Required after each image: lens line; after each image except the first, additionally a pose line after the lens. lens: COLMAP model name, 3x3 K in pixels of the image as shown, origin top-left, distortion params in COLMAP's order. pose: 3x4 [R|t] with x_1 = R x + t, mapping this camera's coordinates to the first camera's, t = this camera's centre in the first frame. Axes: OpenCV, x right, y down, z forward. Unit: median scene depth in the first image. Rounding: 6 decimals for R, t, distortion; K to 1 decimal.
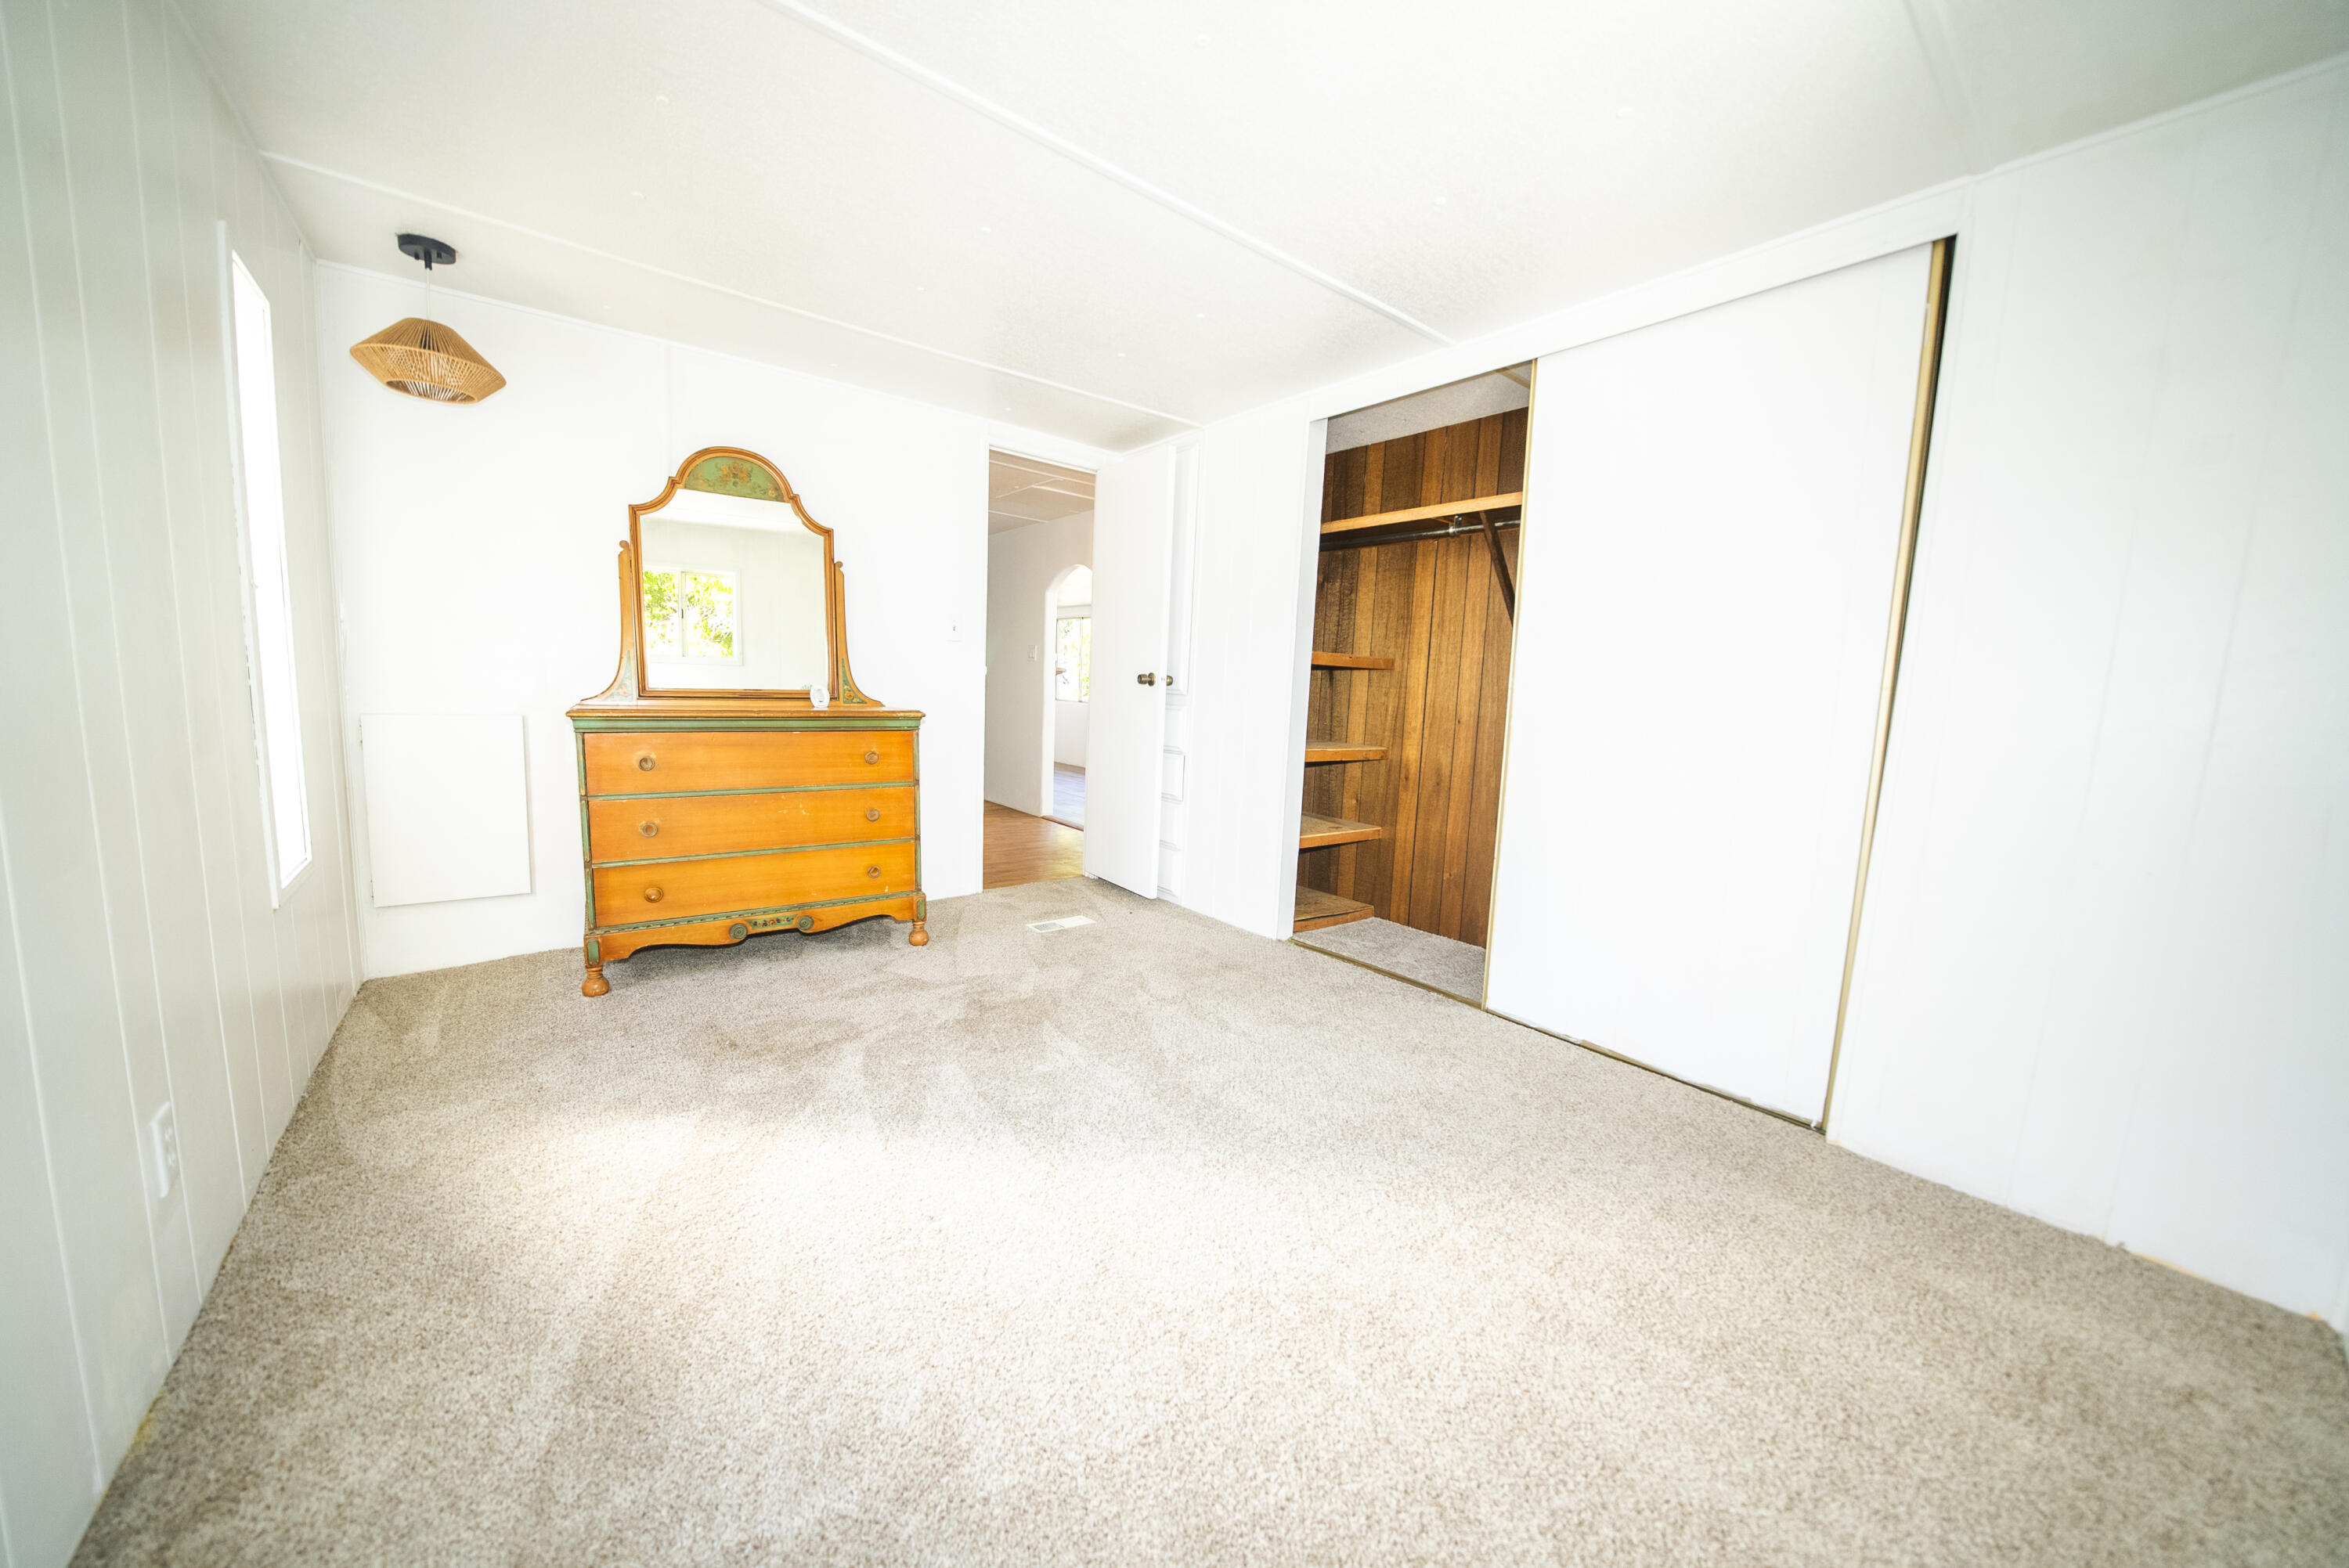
lens RADIAL K [[813.3, 0, 1170.4], [0, 813.3, 783.2], [0, 0, 1]] dist [-0.028514, 0.003122]
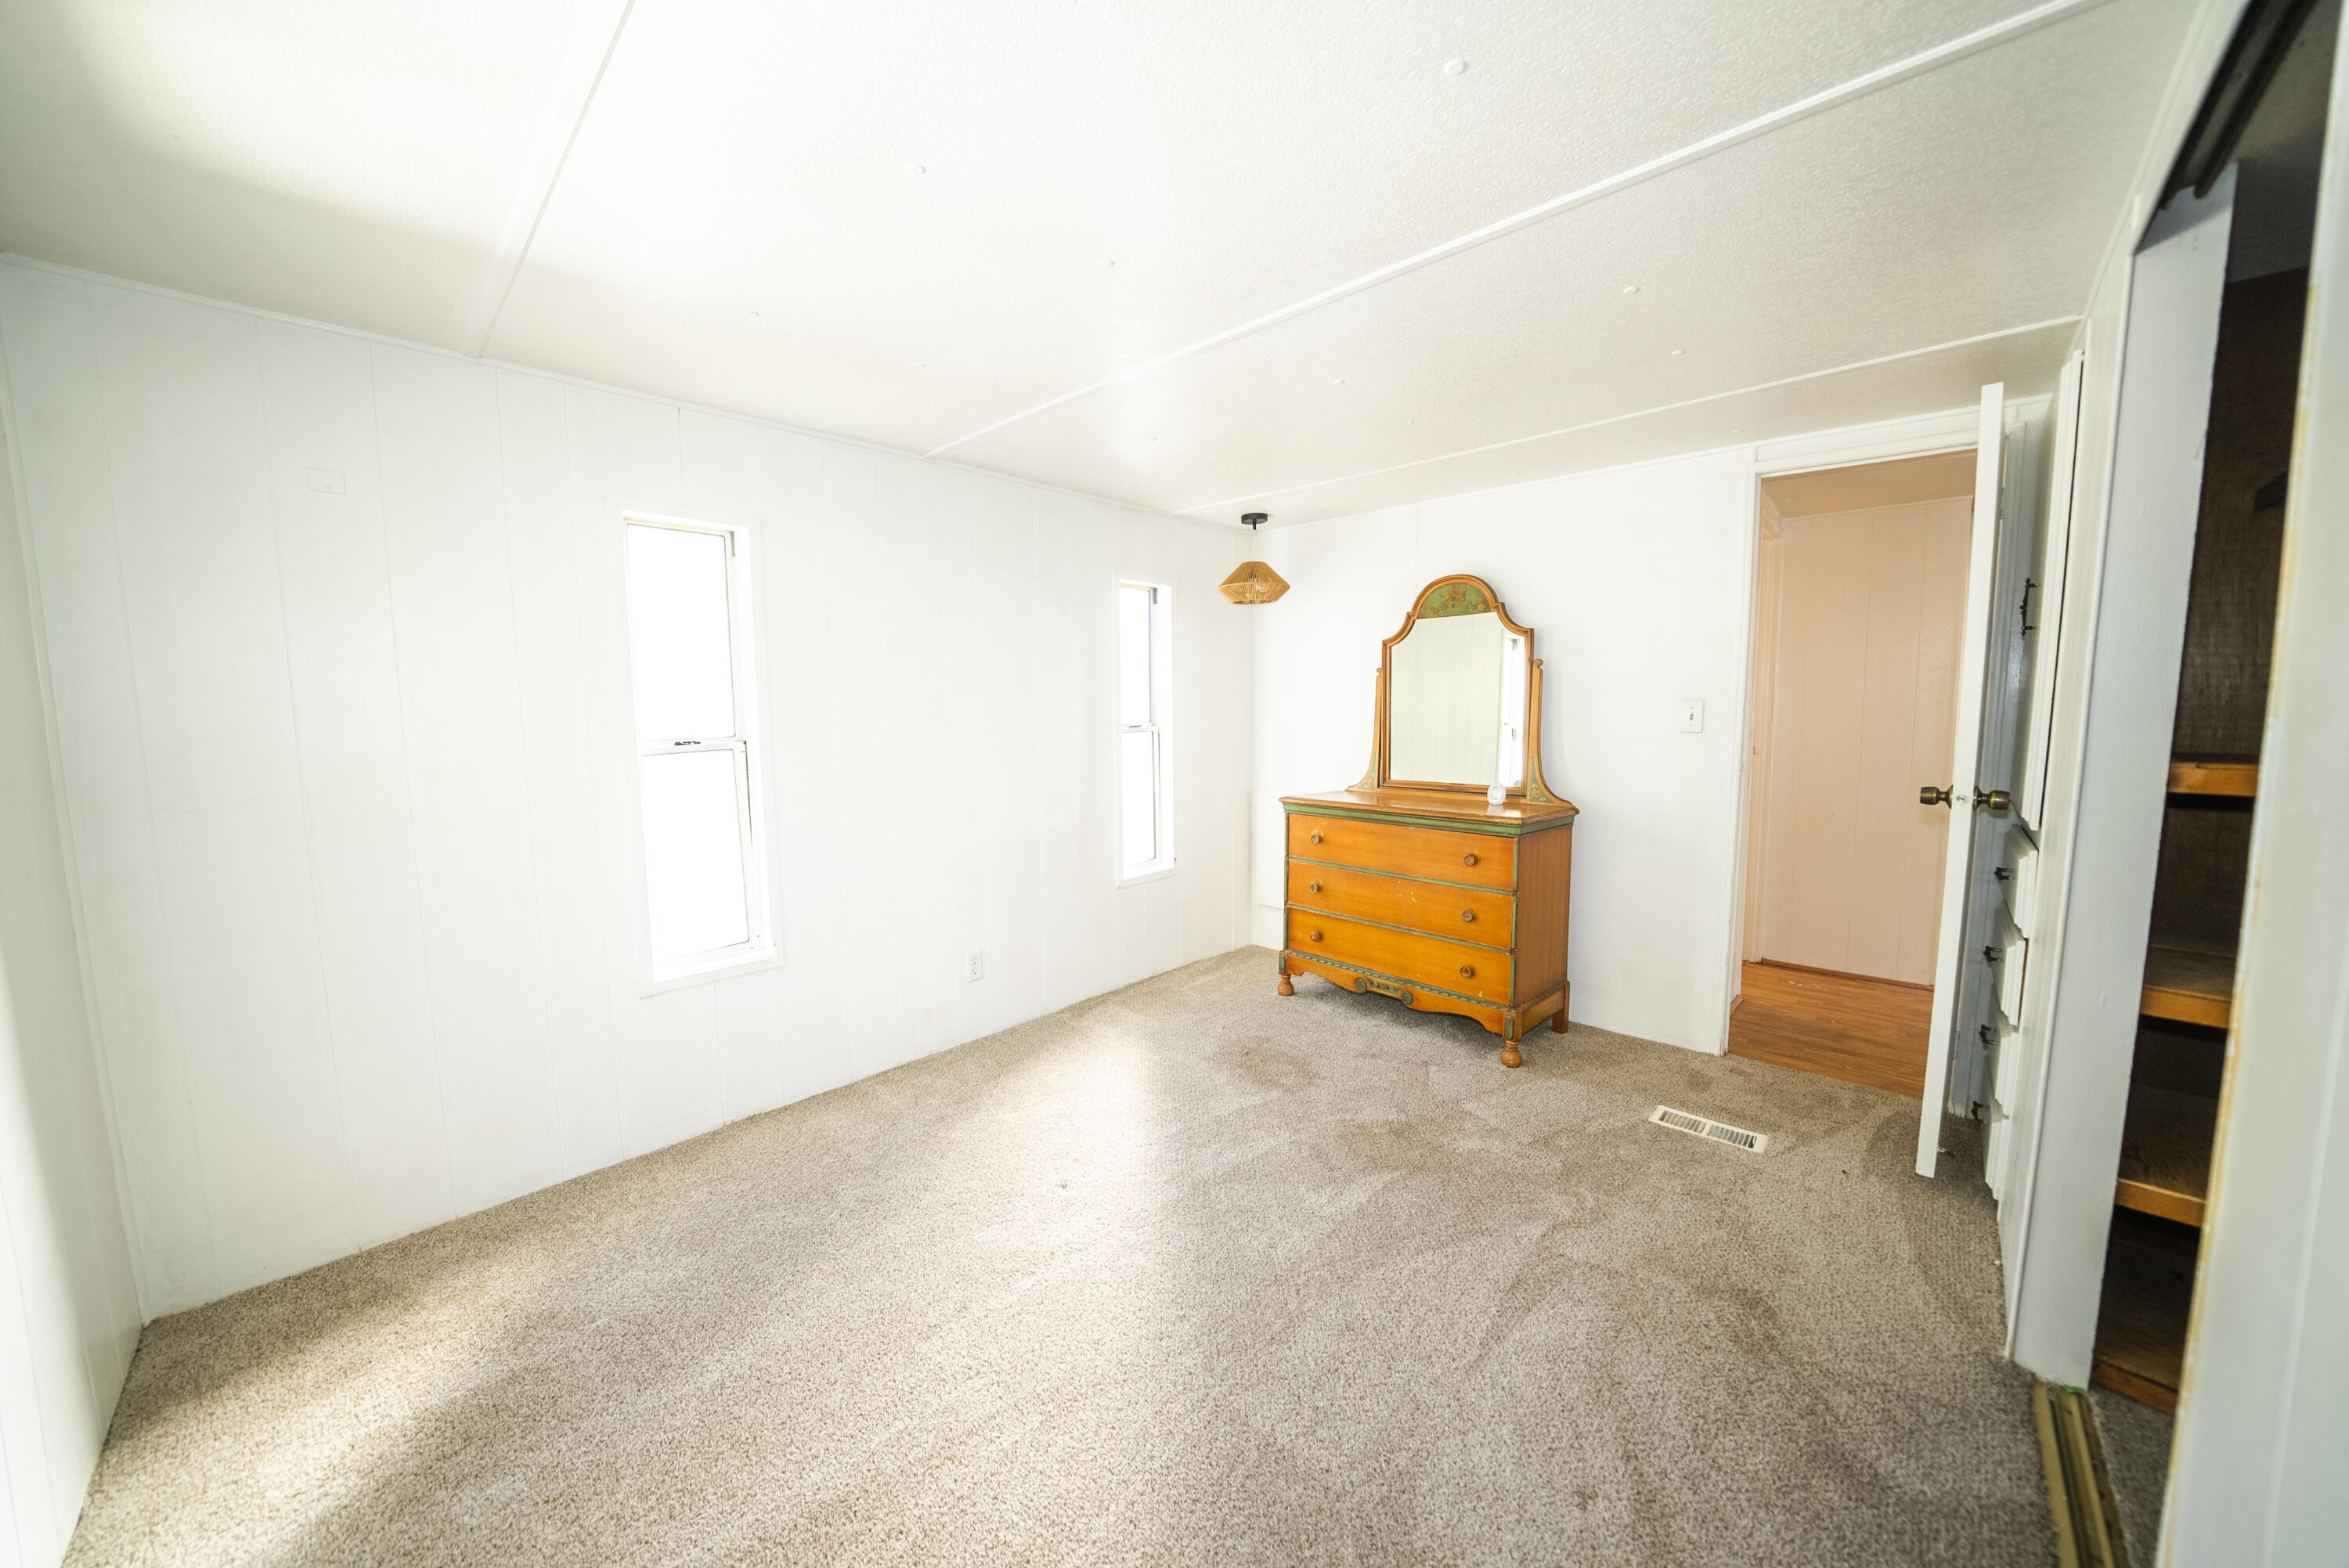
lens RADIAL K [[801.6, 0, 1176.0], [0, 801.6, 788.5], [0, 0, 1]] dist [-0.000468, -0.000014]
pose [[0.146537, 0.057333, -0.987542, 0.576938], [-0.107134, 0.993367, 0.041774, -0.125583], [0.983387, 0.099677, 0.151708, 0.489677]]
